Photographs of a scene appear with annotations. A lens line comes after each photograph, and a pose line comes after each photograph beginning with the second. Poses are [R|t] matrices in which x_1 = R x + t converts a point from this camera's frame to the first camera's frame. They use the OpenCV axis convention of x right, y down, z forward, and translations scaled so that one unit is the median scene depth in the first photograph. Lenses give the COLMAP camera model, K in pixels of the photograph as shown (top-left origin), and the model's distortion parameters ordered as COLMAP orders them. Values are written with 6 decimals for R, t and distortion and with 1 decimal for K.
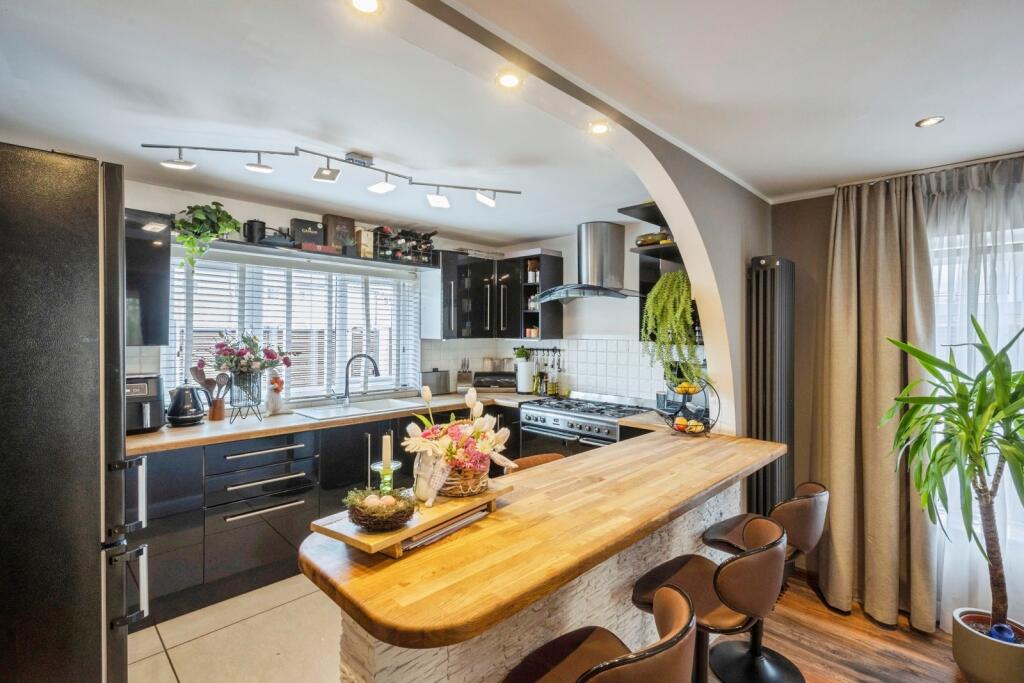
lens RADIAL K [[470.6, 0, 516.1], [0, 470.6, 331.2], [0, 0, 1]] dist [0.001121, -0.000137]
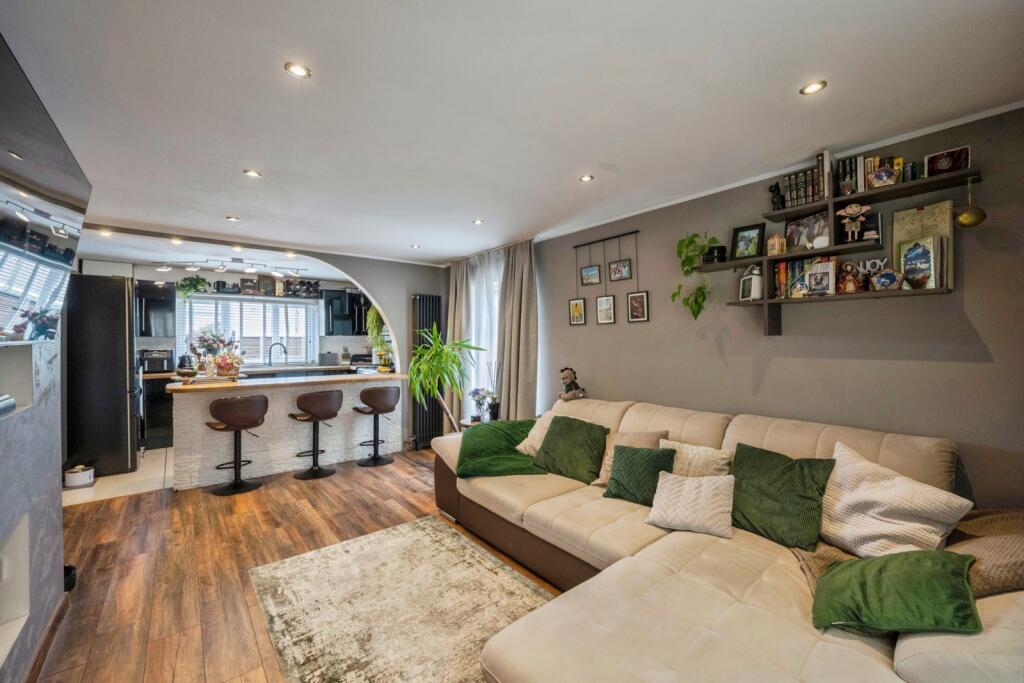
lens RADIAL K [[401.0, 0, 511.0], [0, 401.0, 343.3], [0, 0, 1]] dist [-0.002437, -0.000150]
pose [[0.994579, -0.009324, -0.103564, 0.849068], [0.010253, 0.999912, 0.008445, 0.045581], [0.103476, -0.009461, 0.994587, -0.617535]]
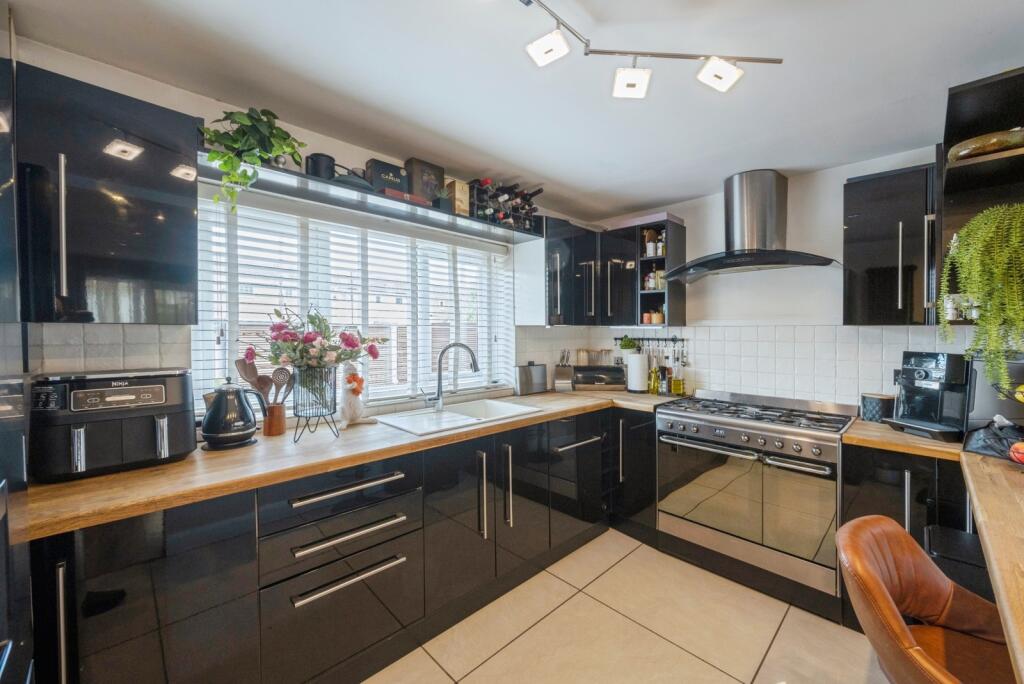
lens RADIAL K [[401.0, 0, 512.0], [0, 401.0, 345.1], [0, 0, 1]] dist [-0.002437, -0.000150]
pose [[0.999726, 0.000459, -0.023388, -0.218274], [0.000407, 0.999316, 0.036976, 0.027290], [0.023389, -0.036975, 0.999042, 0.338795]]
